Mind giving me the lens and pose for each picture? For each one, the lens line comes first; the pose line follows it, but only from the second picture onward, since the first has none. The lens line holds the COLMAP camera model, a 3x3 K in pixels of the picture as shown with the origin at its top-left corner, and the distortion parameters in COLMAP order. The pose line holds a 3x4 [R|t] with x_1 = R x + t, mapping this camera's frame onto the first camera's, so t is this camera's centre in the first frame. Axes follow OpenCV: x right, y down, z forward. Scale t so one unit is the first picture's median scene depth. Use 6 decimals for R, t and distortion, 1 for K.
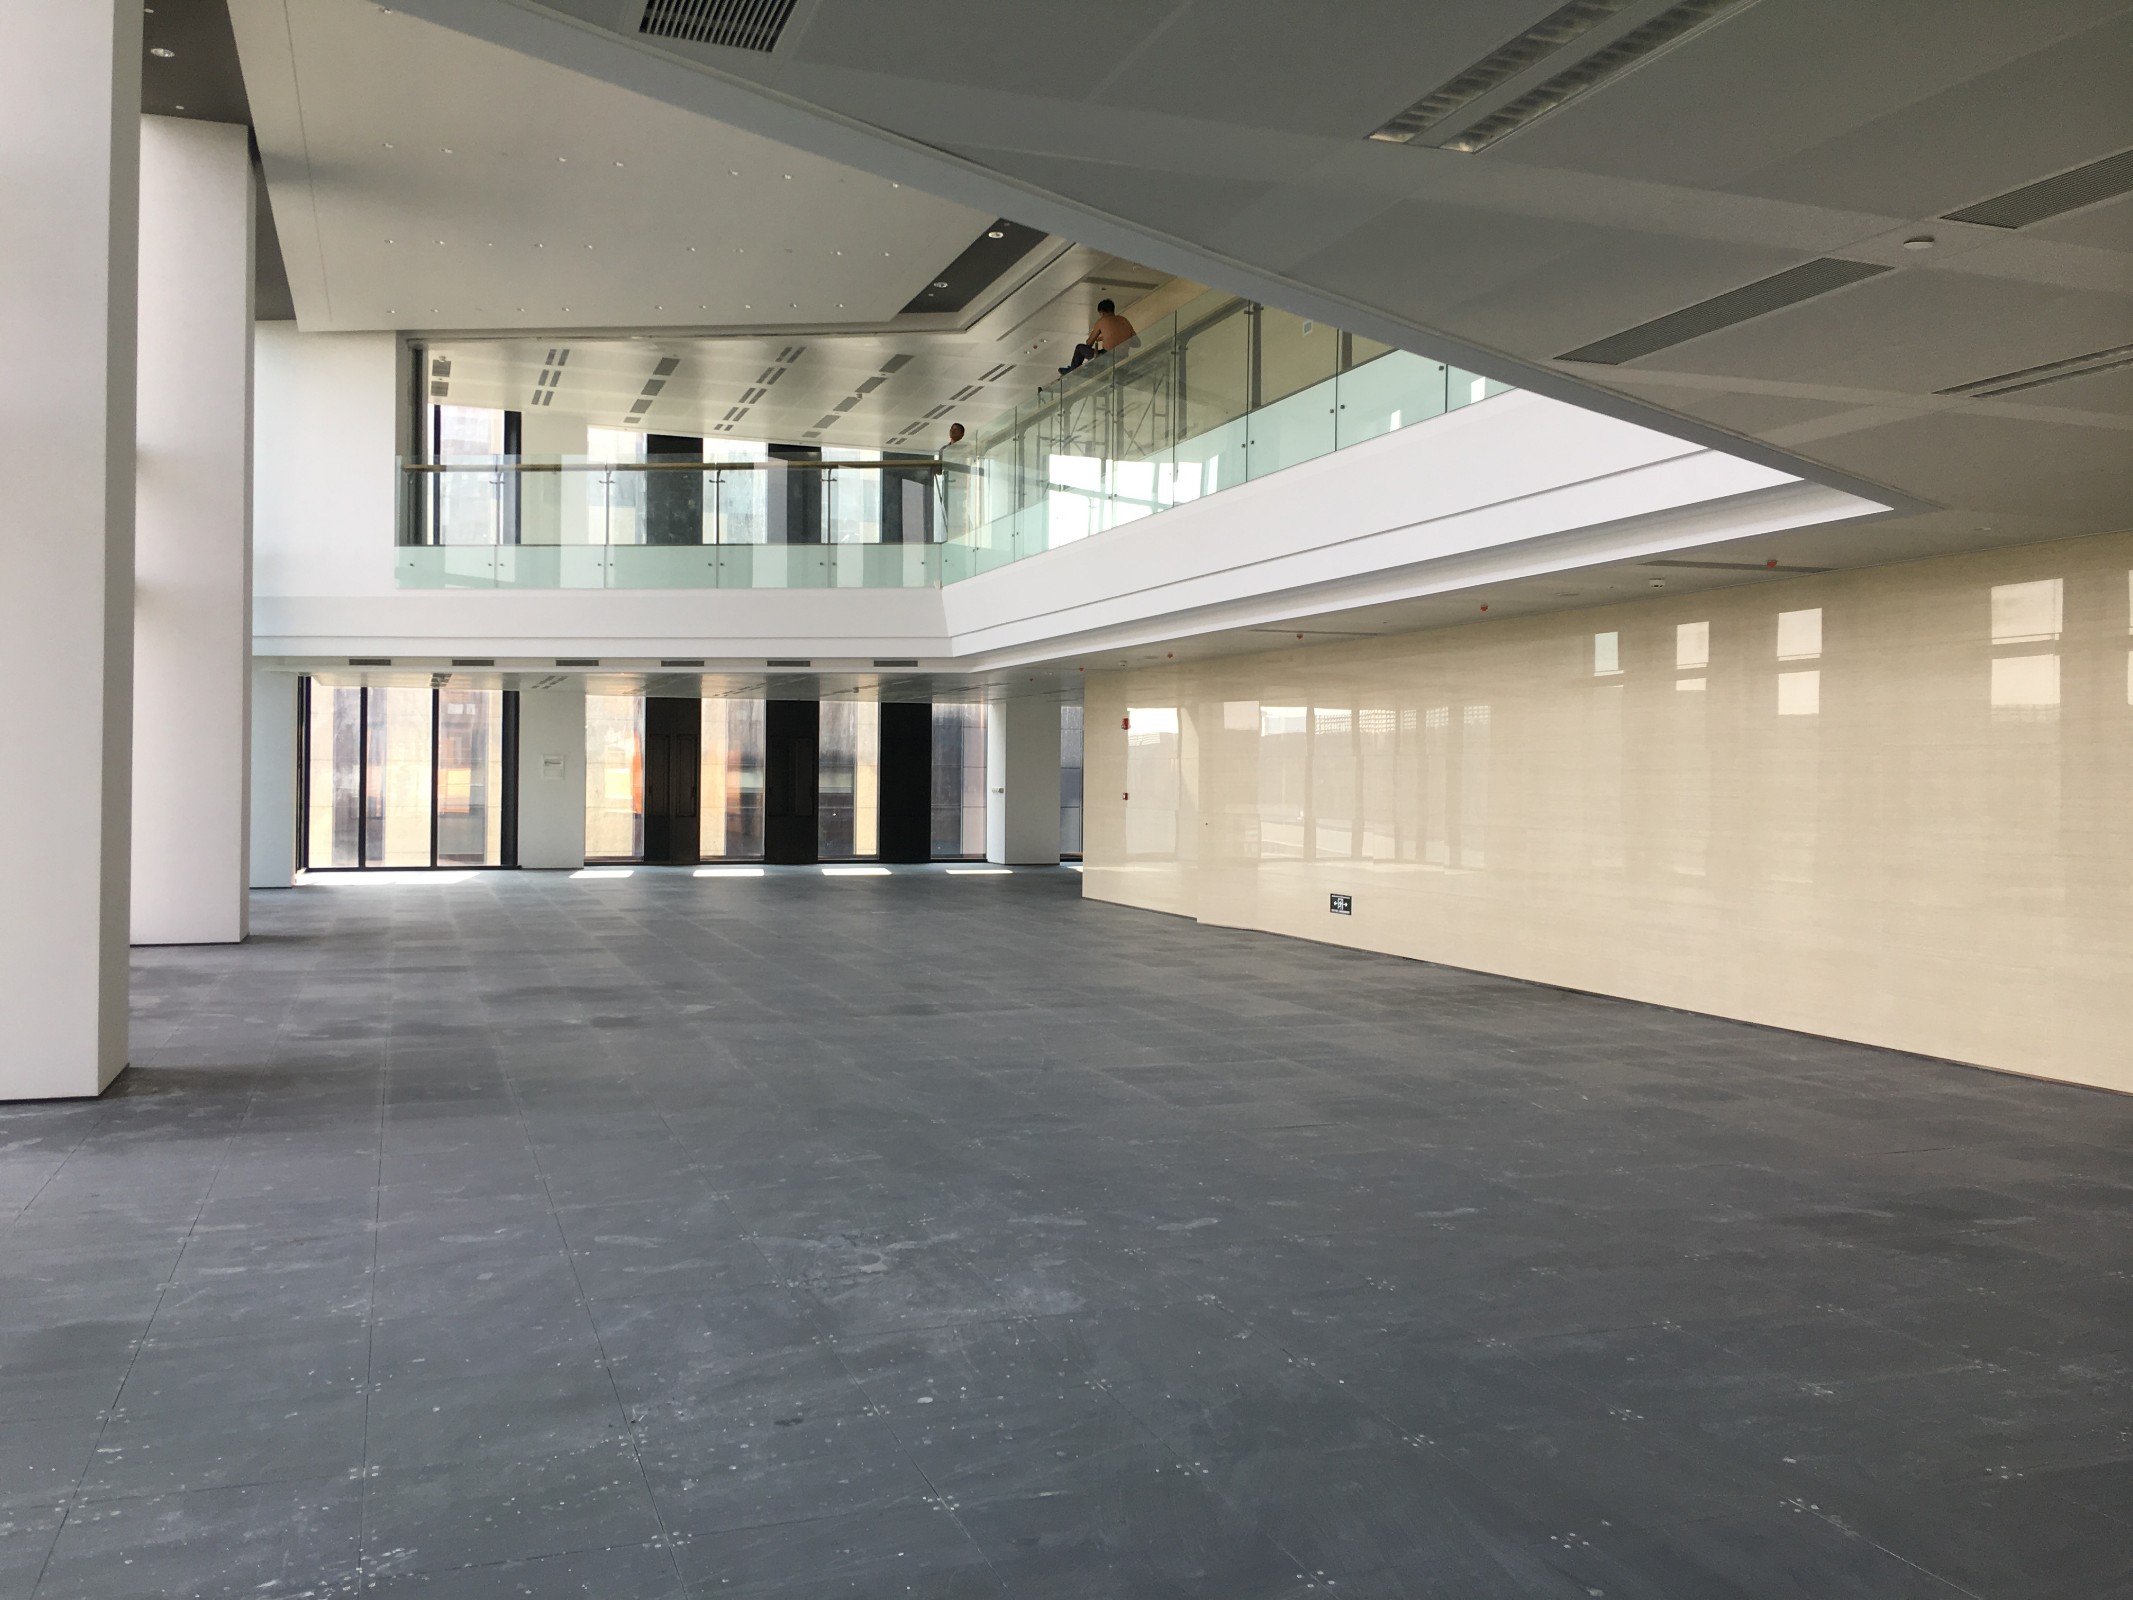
lens RADIAL K [[1805.7, 0, 1065.4], [0, 1805.7, 767.4], [0, 0, 1]] dist [0.093062, -0.142529]
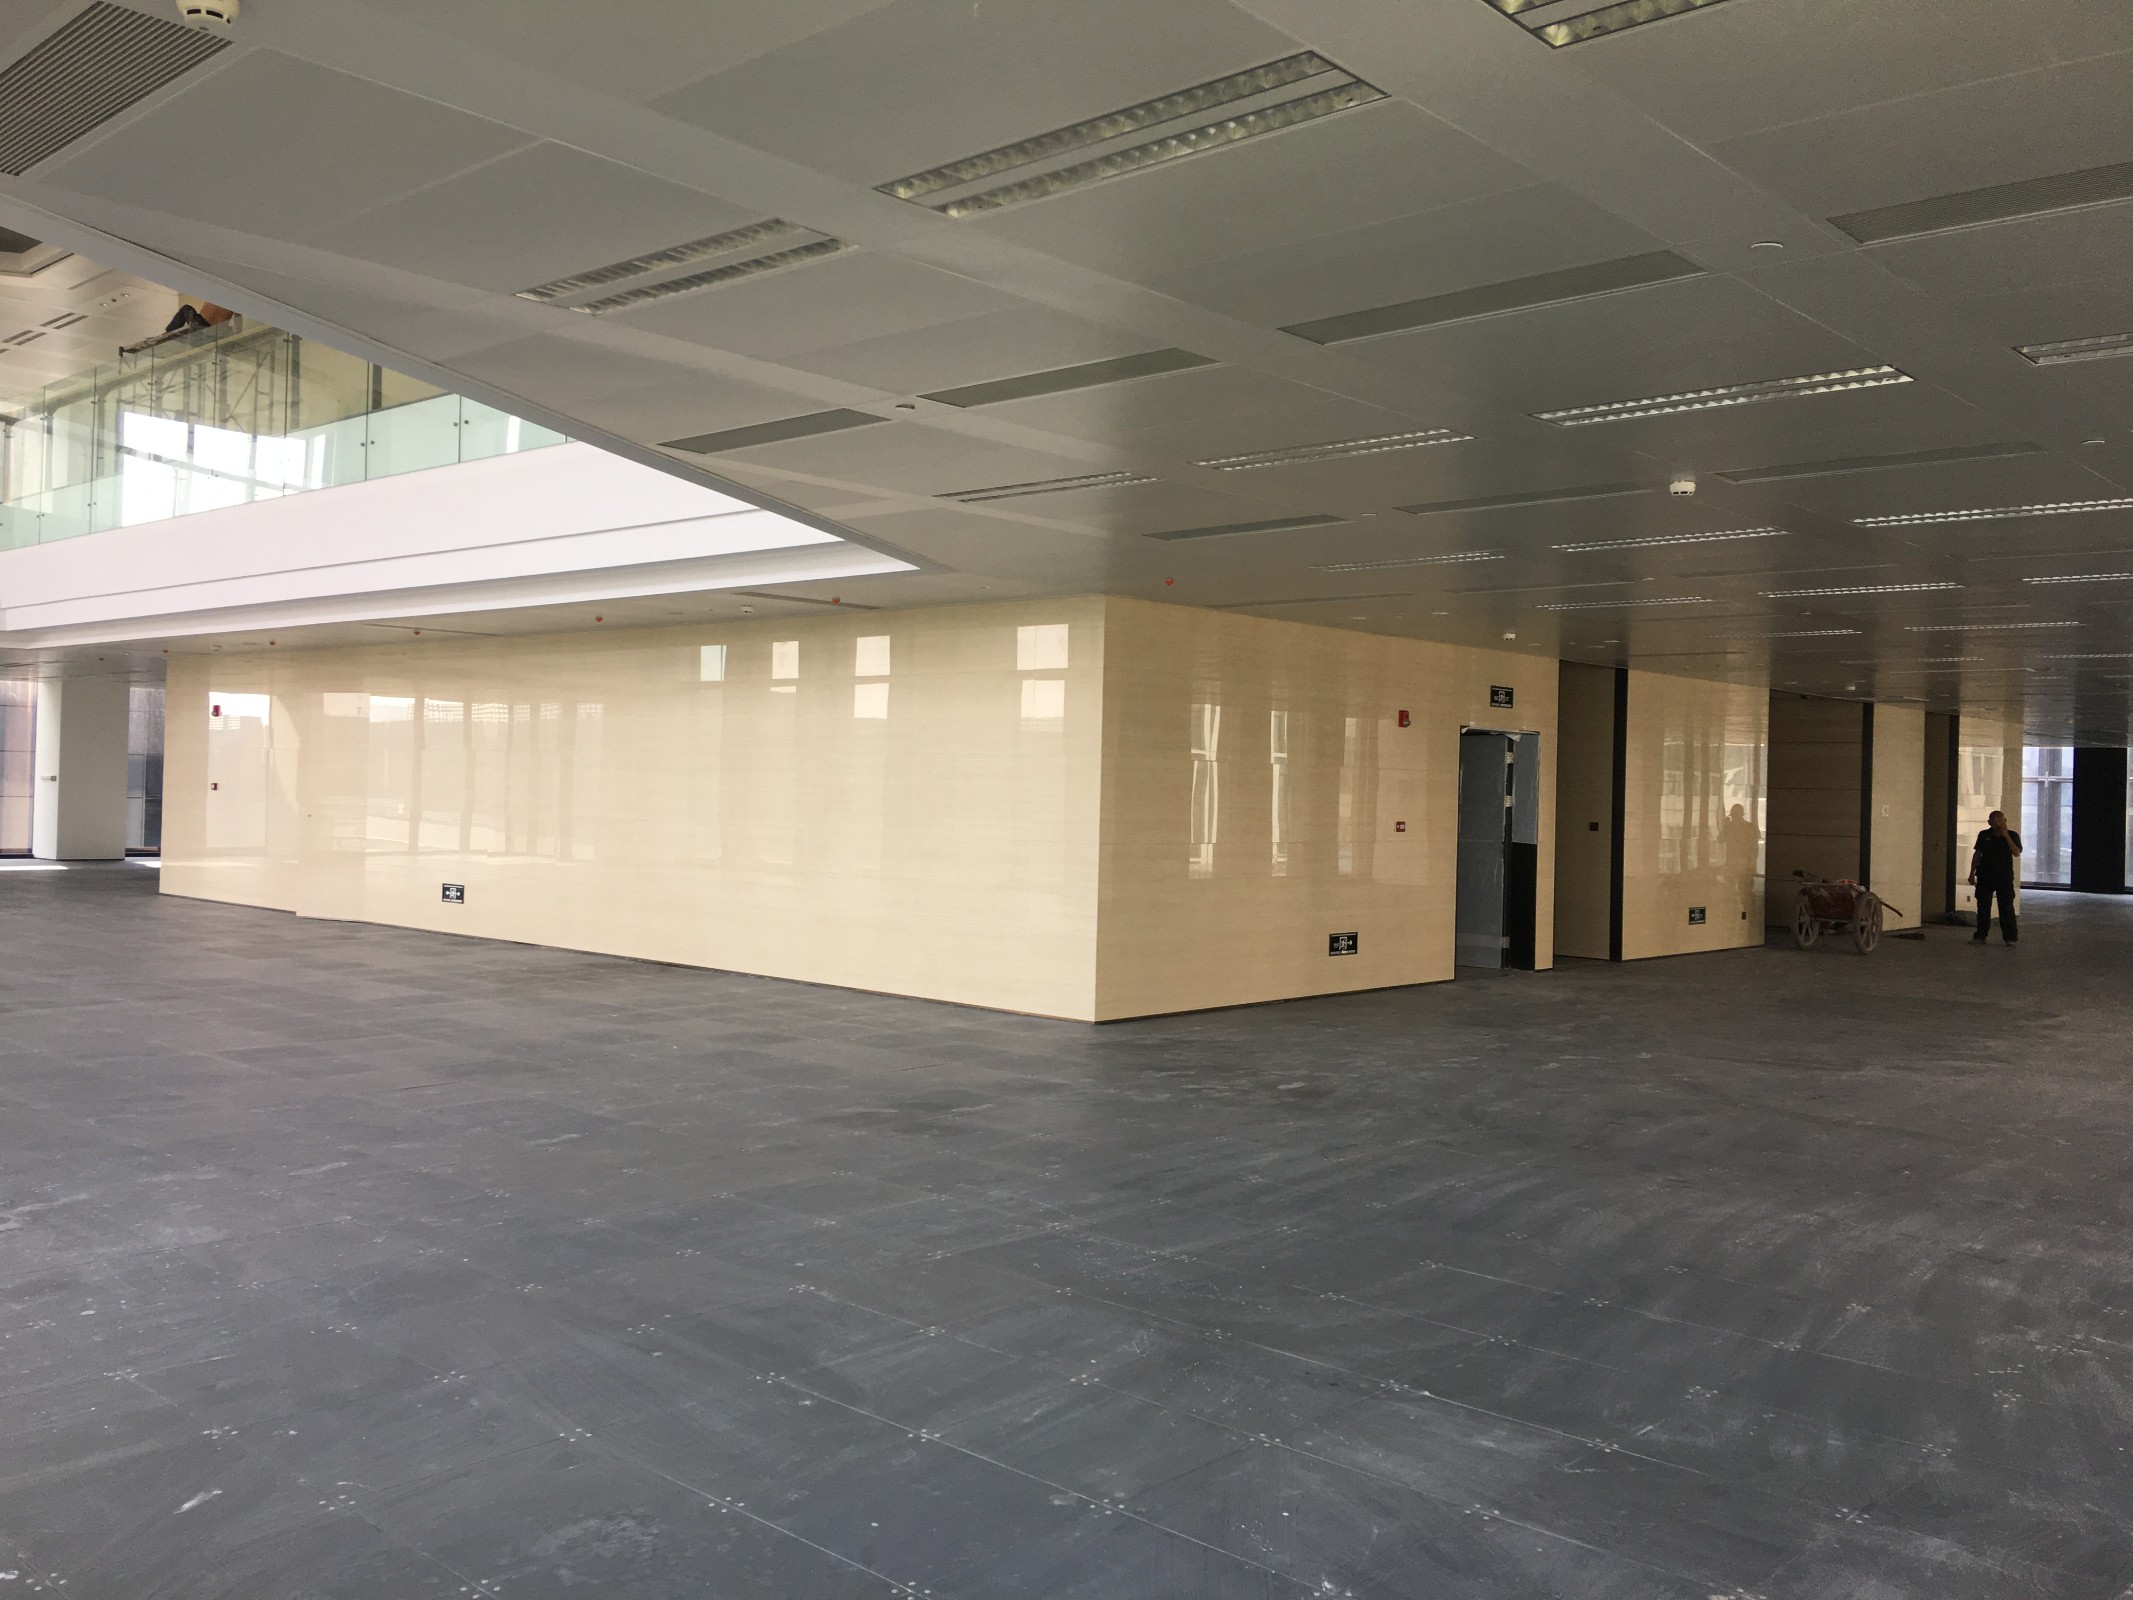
lens RADIAL K [[1805.7, 0, 1065.4], [0, 1805.7, 767.4], [0, 0, 1]] dist [0.093062, -0.142529]
pose [[0.886823, 0.018457, 0.461741, -0.025863], [-0.019788, 0.999802, -0.001959, -0.002008], [-0.461686, -0.007400, 0.887013, -0.111703]]
